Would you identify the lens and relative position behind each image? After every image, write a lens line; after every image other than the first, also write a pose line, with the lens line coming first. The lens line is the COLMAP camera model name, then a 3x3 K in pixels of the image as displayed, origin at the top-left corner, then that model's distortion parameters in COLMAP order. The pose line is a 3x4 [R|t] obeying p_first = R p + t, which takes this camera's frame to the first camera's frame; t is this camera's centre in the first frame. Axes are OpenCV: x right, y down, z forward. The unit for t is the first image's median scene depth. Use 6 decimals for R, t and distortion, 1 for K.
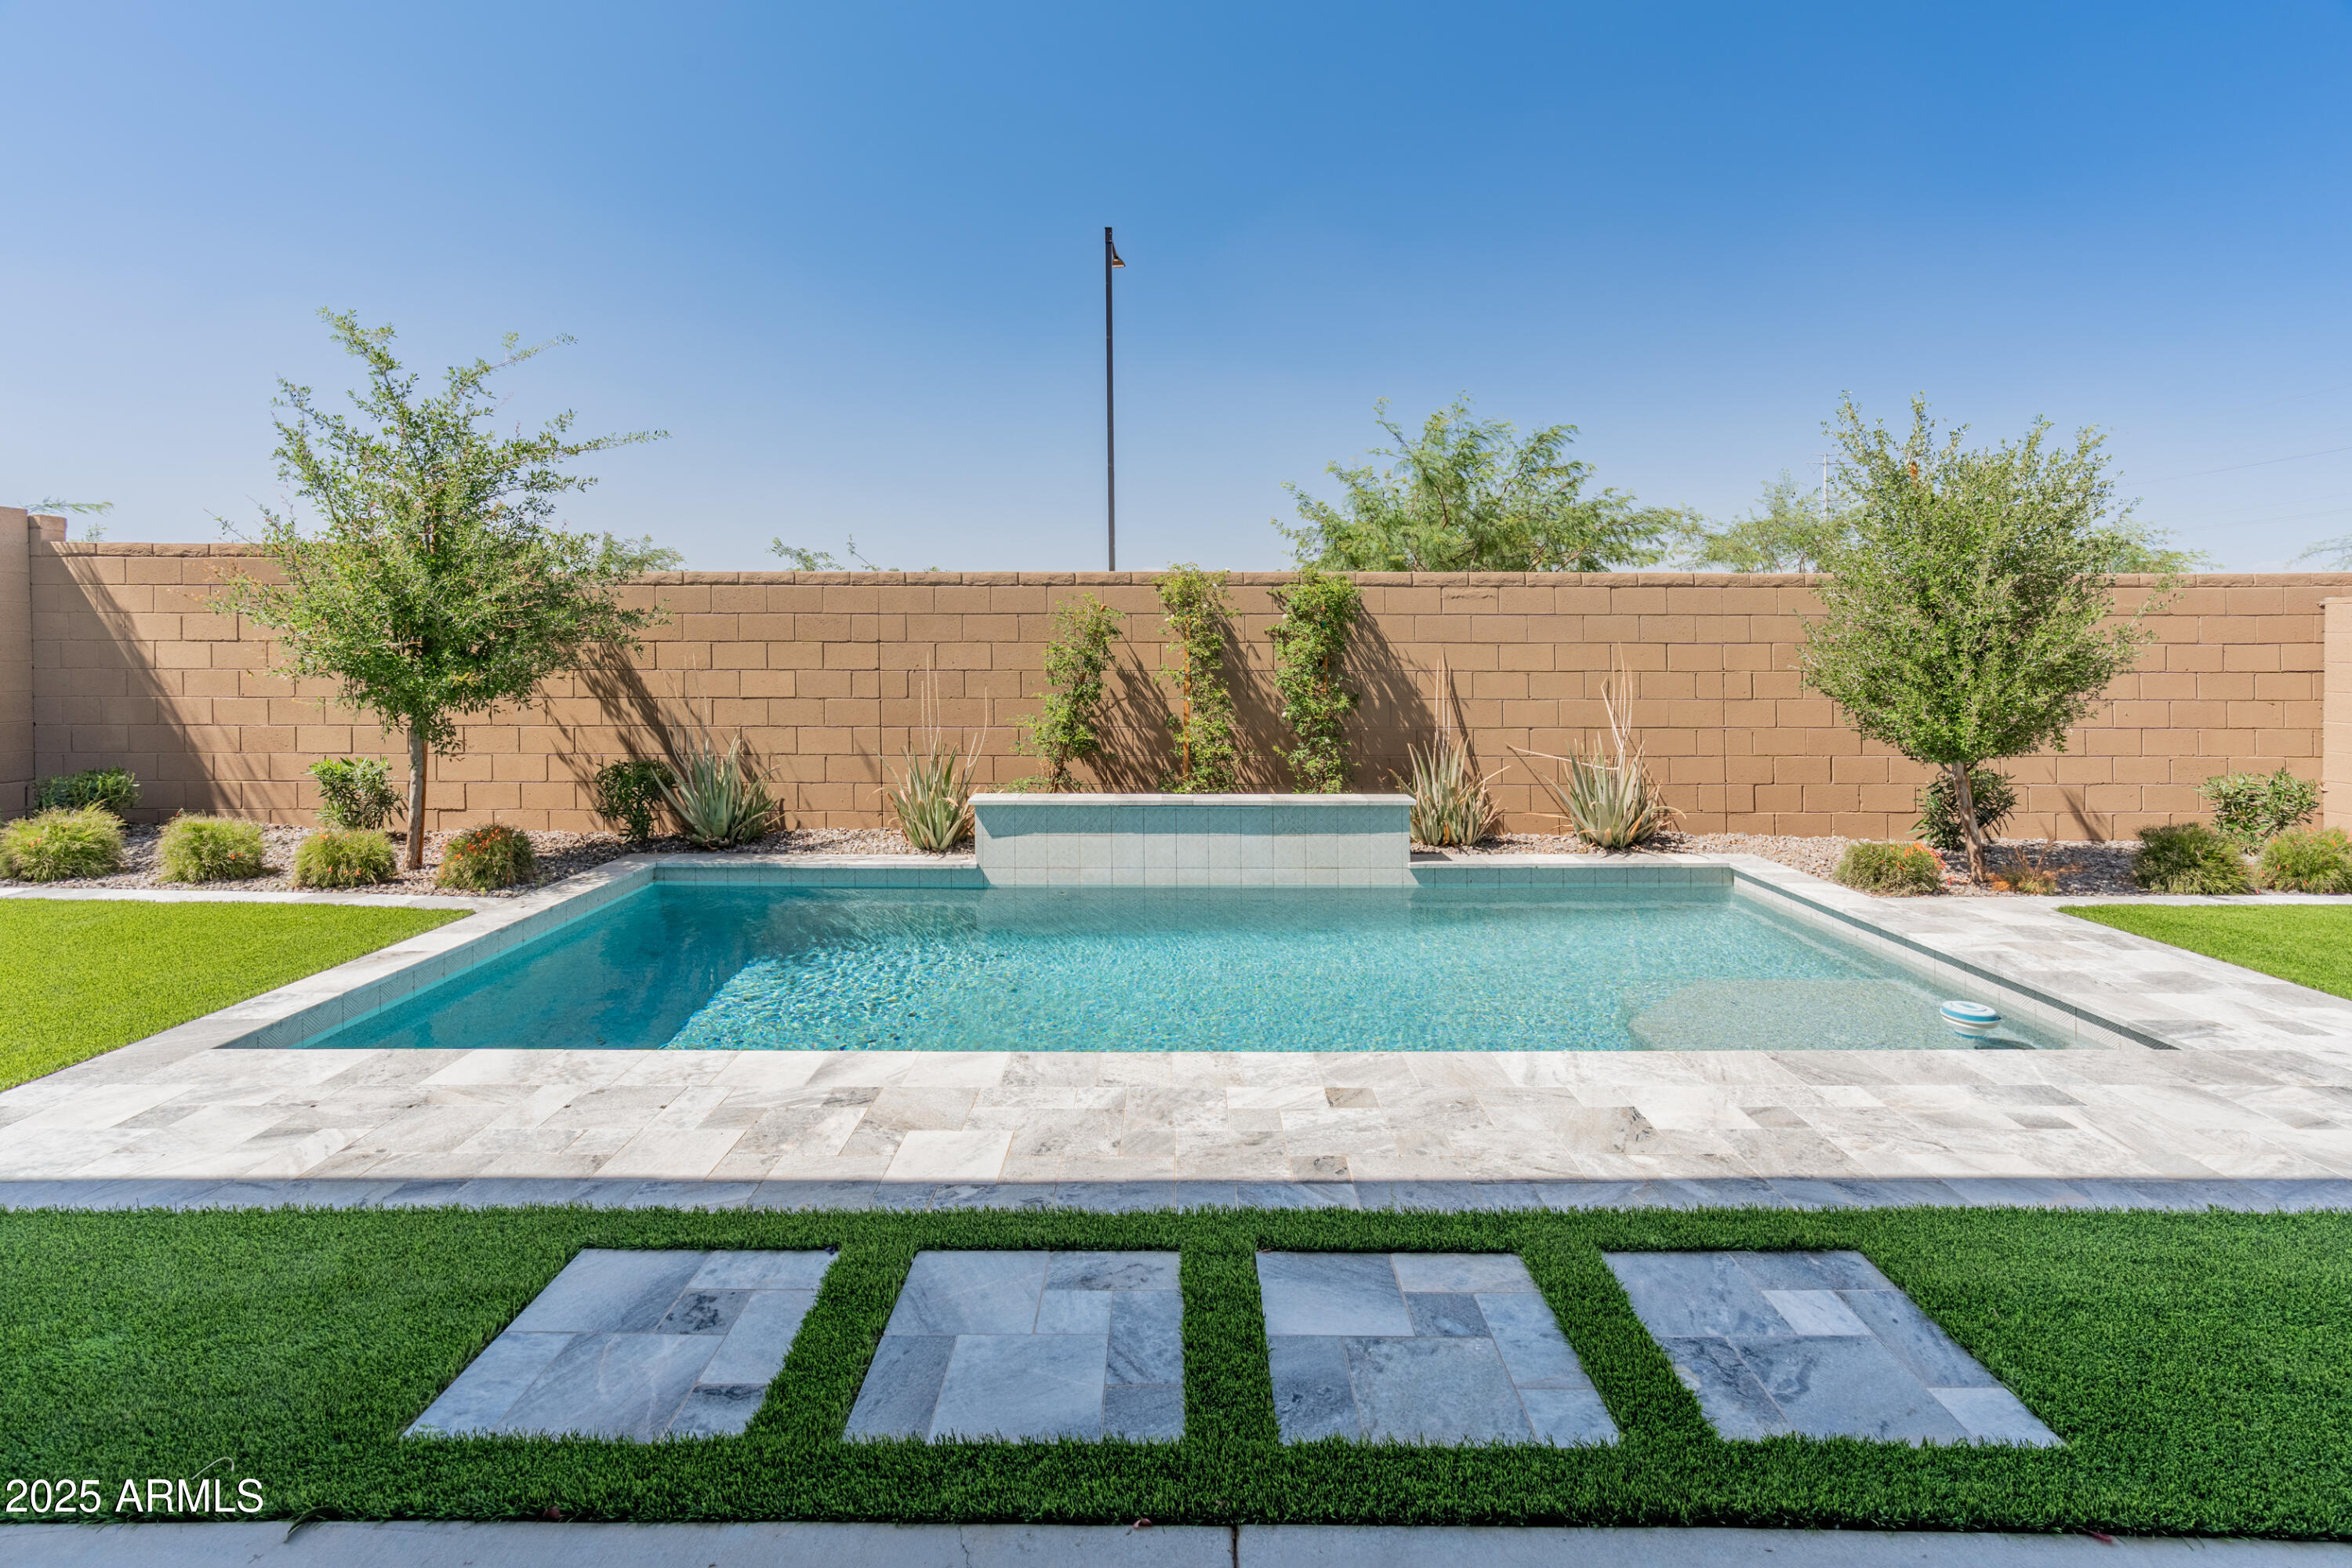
lens RADIAL K [[1110.6, 0, 1171.6], [0, 1110.6, 672.9], [0, 0, 1]] dist [-0.022299, 0.011385]
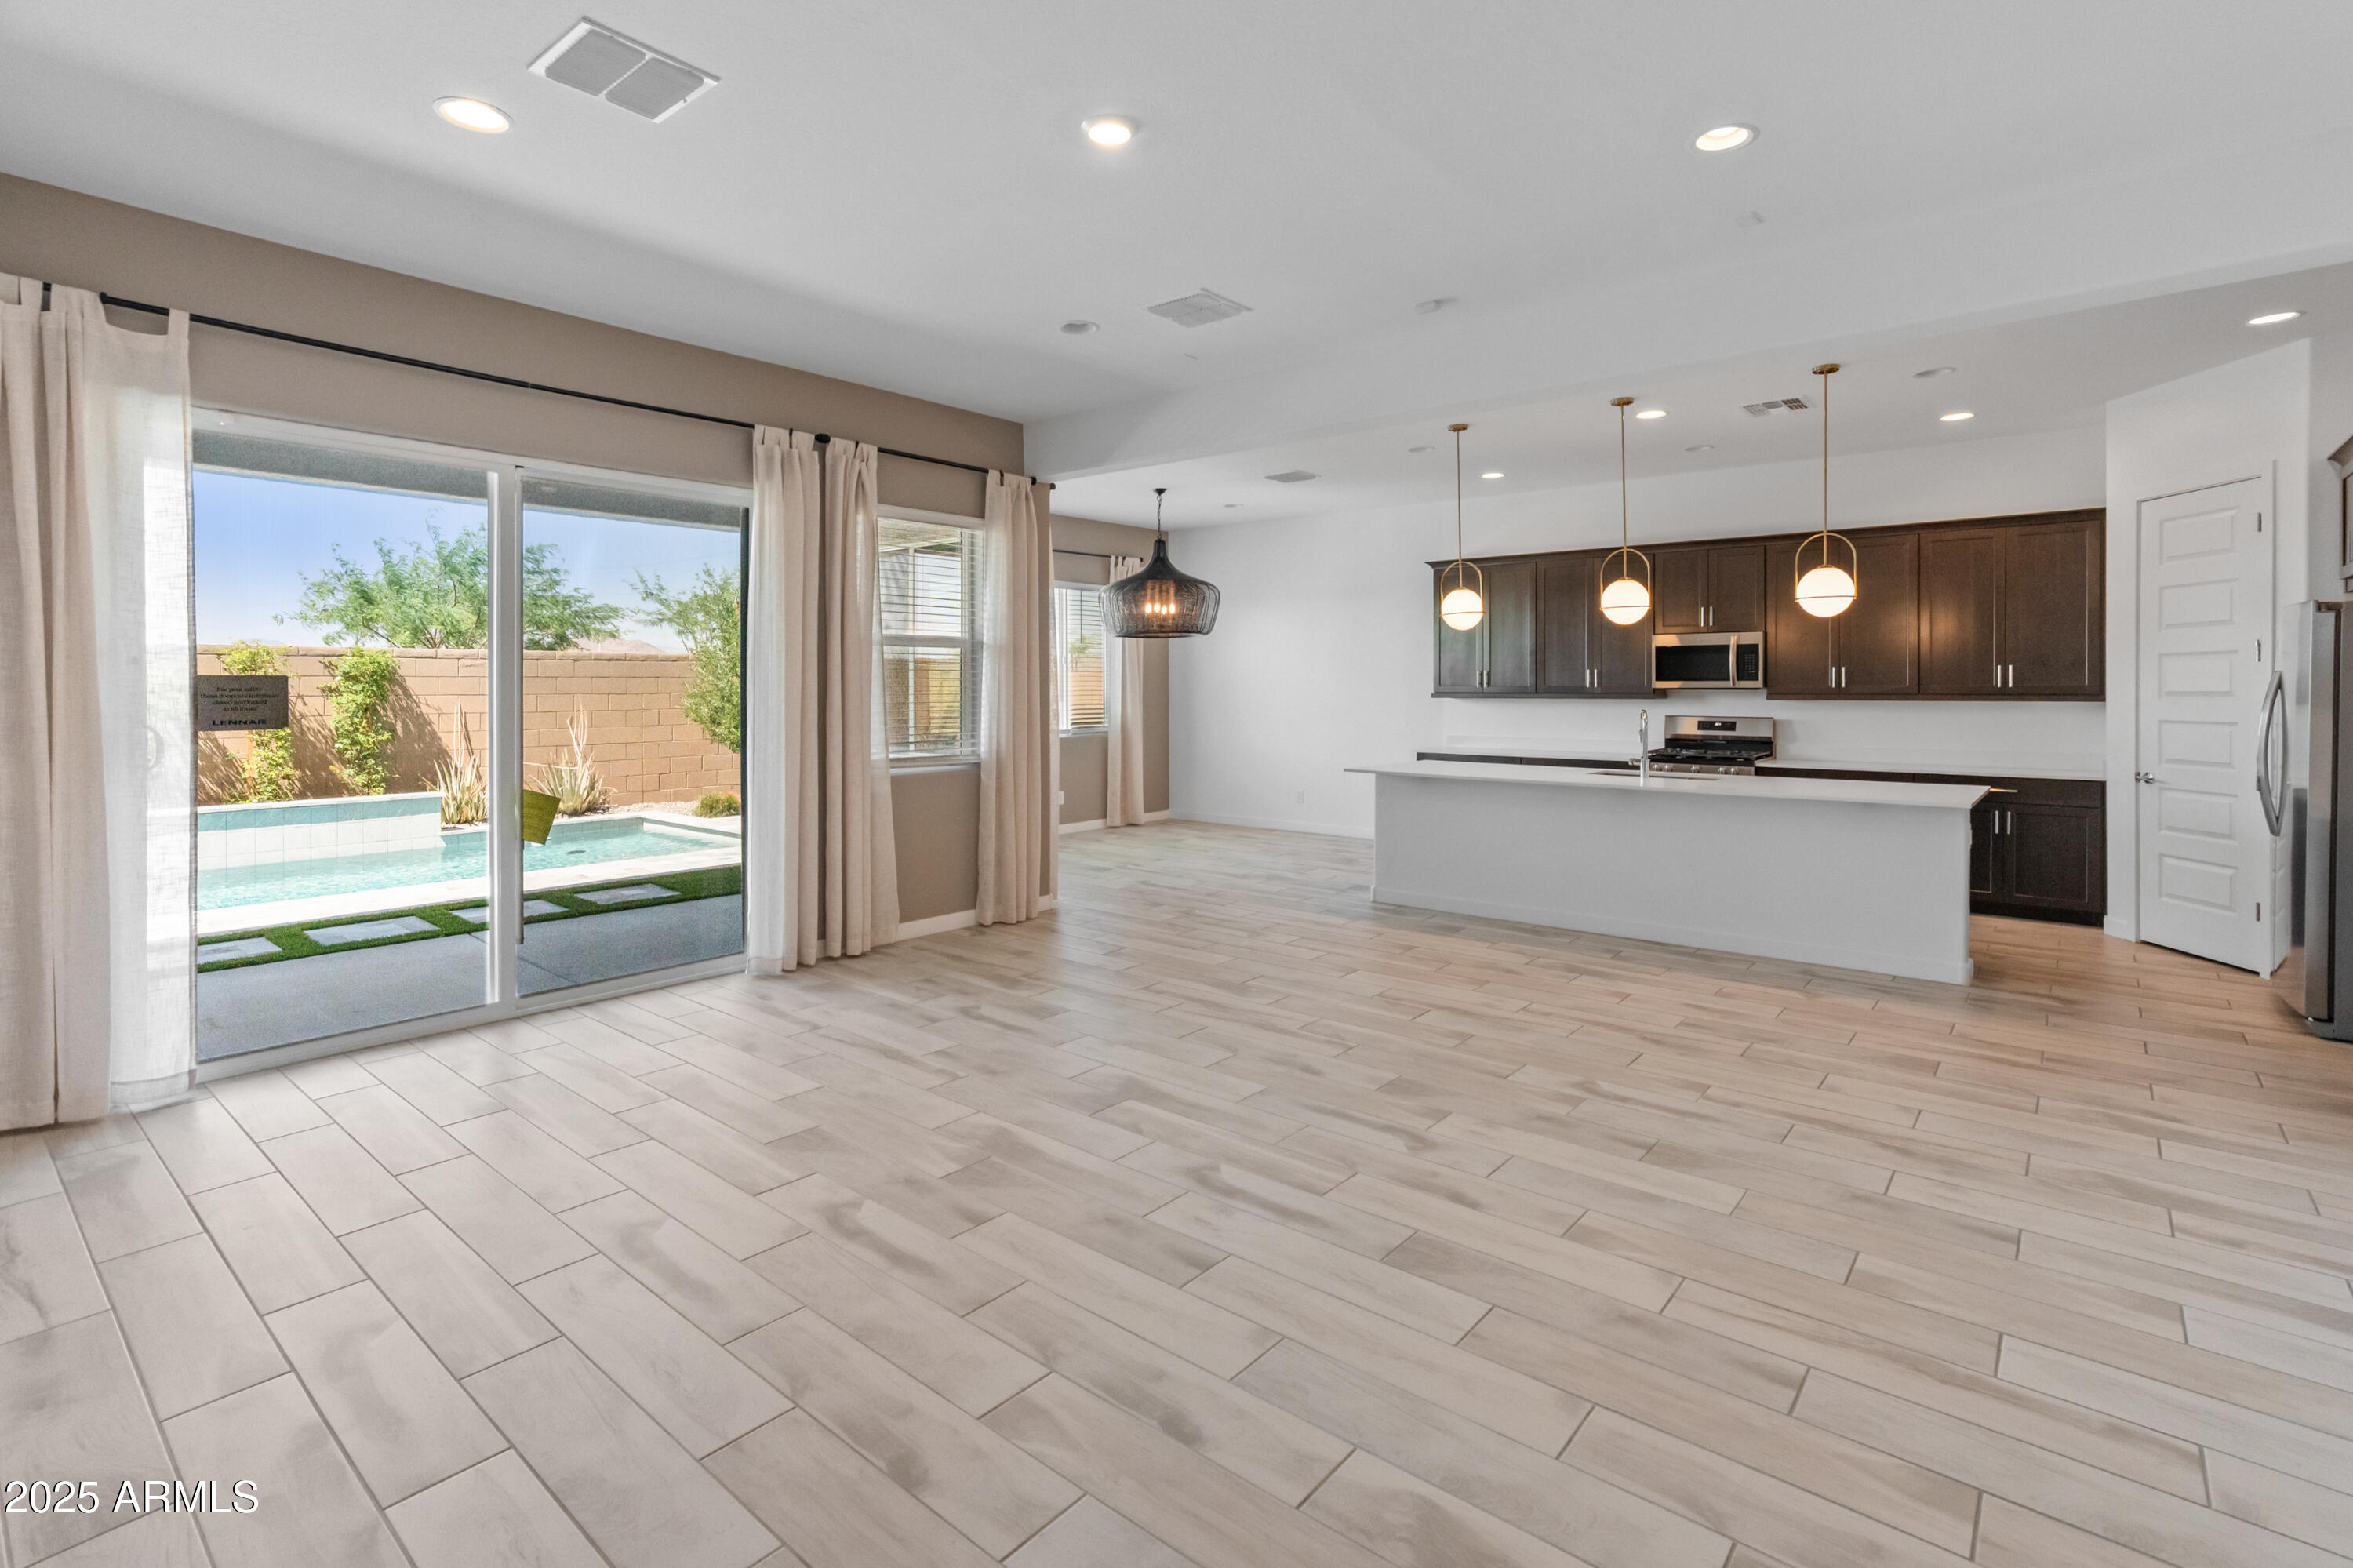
lens RADIAL K [[1111.1, 0, 1176.5], [0, 1111.1, 688.3], [0, 0, 1]] dist [-0.022299, 0.011385]
pose [[0.653781, -0.001910, 0.756681, -0.286305], [0.018057, 0.999751, -0.013078, 0.001535], [-0.756468, 0.022214, 0.653653, -0.830376]]
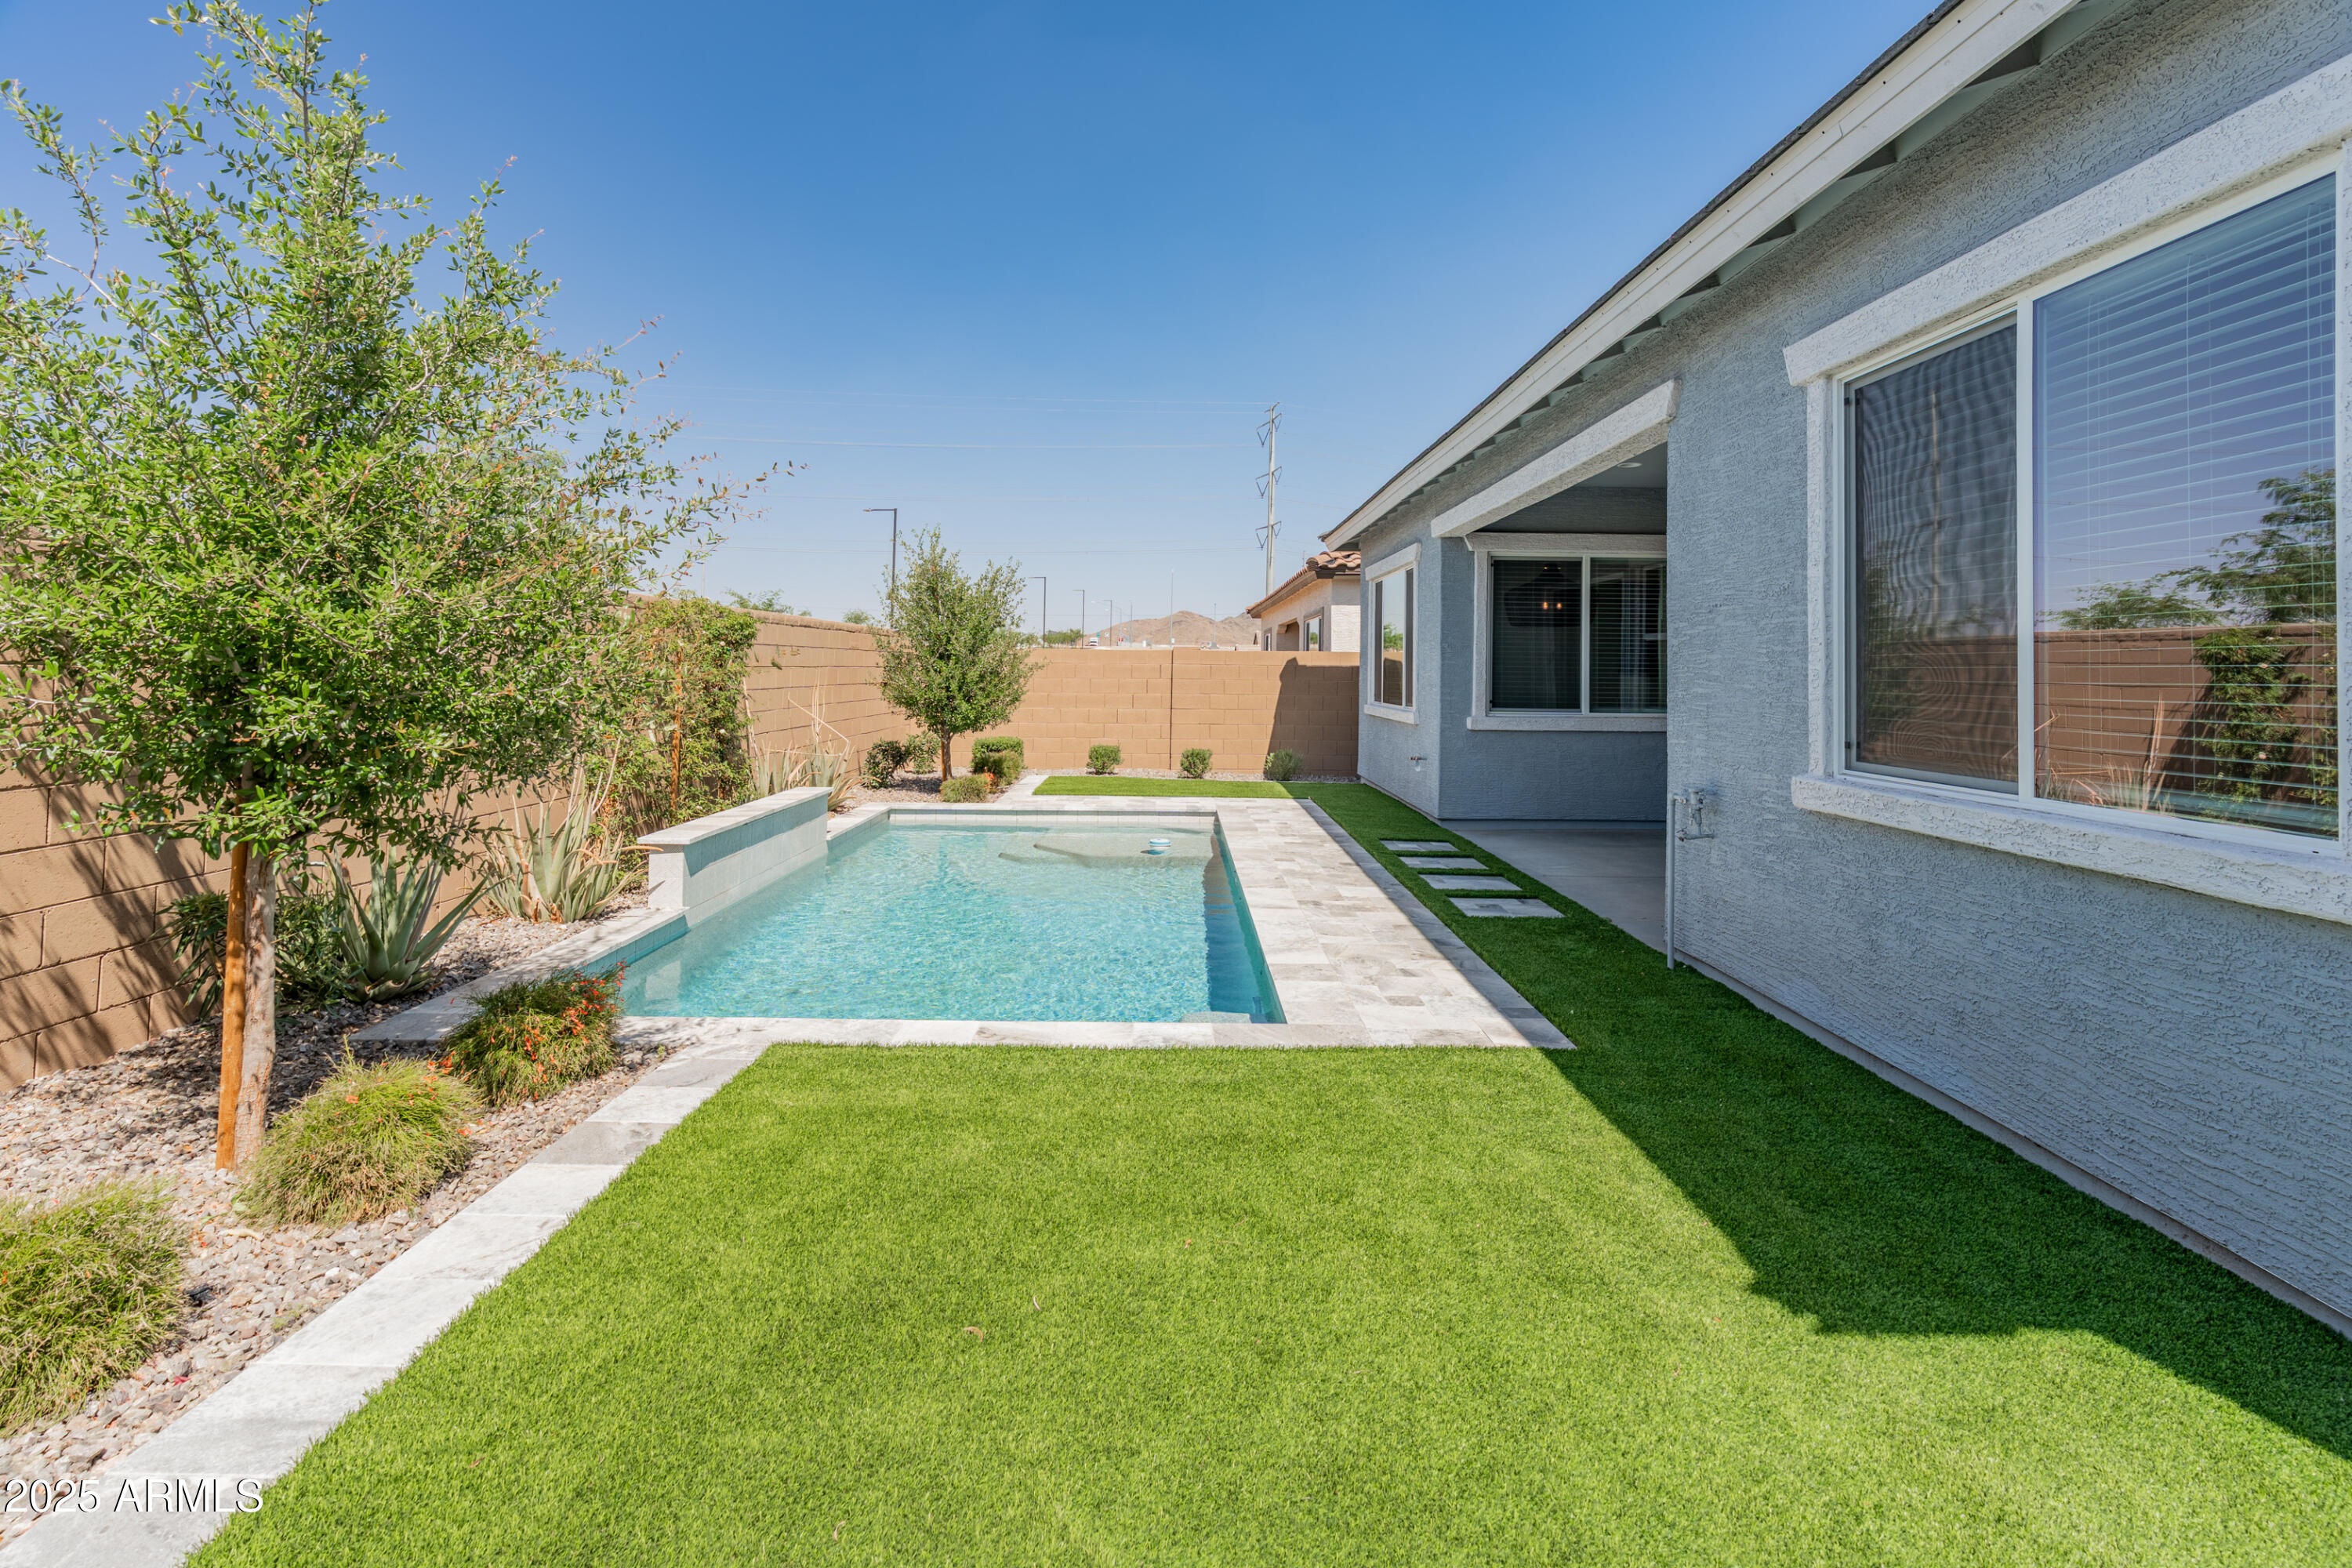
lens RADIAL K [[1110.6, 0, 1180.9], [0, 1110.6, 609.8], [0, 0, 1]] dist [-0.022299, 0.011385]
pose [[-0.006046, 0.050813, 0.998690, -1.065150], [0.013621, 0.998620, -0.050727, -0.022548], [-0.999889, 0.013296, -0.006730, 0.572166]]
